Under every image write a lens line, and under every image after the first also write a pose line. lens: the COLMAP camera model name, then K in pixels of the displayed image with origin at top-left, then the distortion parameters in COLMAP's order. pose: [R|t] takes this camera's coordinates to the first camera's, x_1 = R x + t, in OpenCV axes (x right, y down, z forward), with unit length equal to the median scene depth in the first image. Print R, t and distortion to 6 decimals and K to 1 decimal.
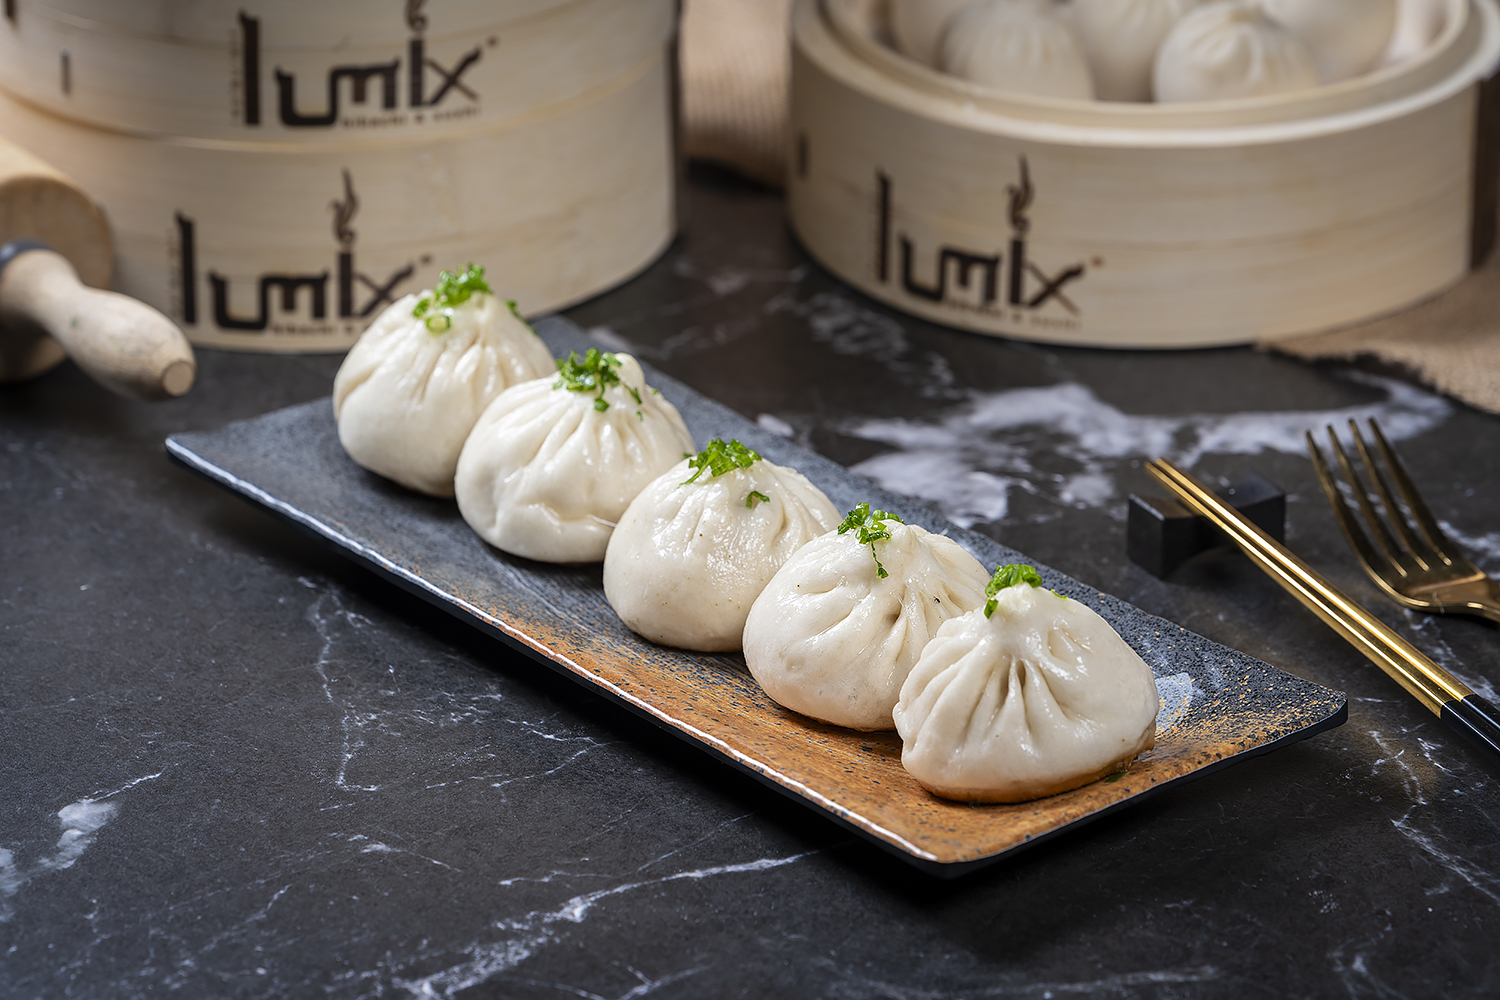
lens RADIAL K [[6056.8, 0, 758.8], [0, 6056.8, 332.1], [0, 0, 1]] dist [0.126713, 0.000000]
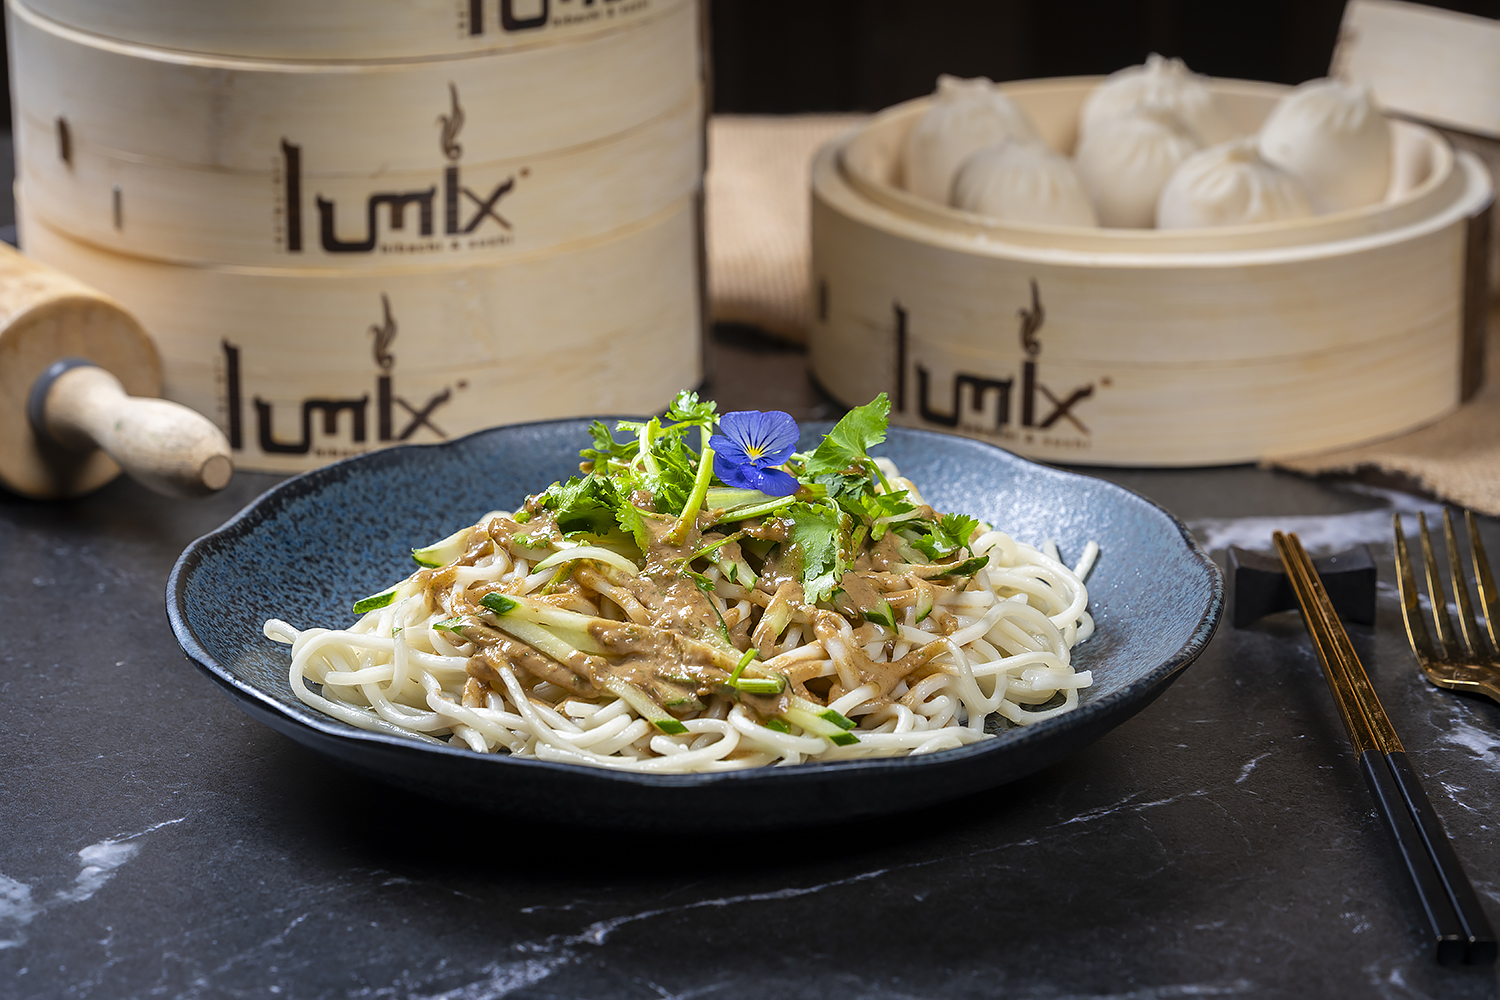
lens RADIAL K [[4777.3, 0, 759.4], [0, 4777.3, 408.0], [0, 0, 1]] dist [0.077373, 0.000000]
pose [[0.999955, -0.007083, -0.006237, 0.001445], [0.006478, 0.995723, -0.092162, 0.073753], [0.006863, 0.092118, 0.995724, 0.196825]]
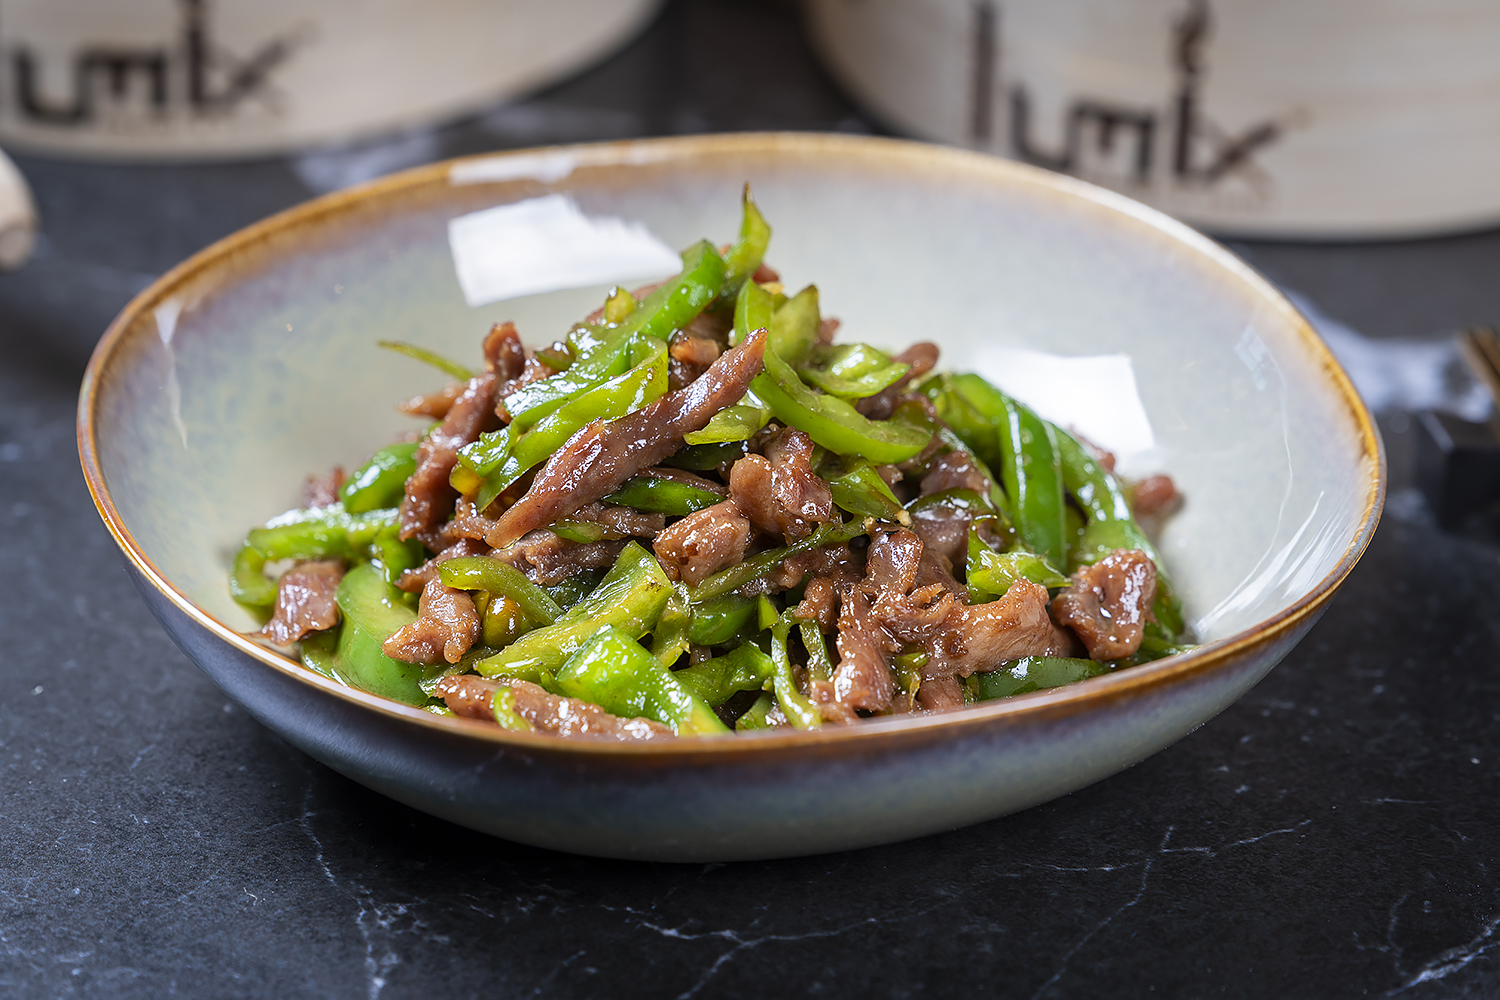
lens RADIAL K [[6056.8, 0, 727.6], [0, 6056.8, 397.8], [0, 0, 1]] dist [0.126713, 0.000000]
pose [[0.995542, -0.039812, 0.085501, -0.079129], [0.031356, 0.994686, 0.098060, -0.054997], [-0.088950, -0.094942, 0.991501, 0.321382]]
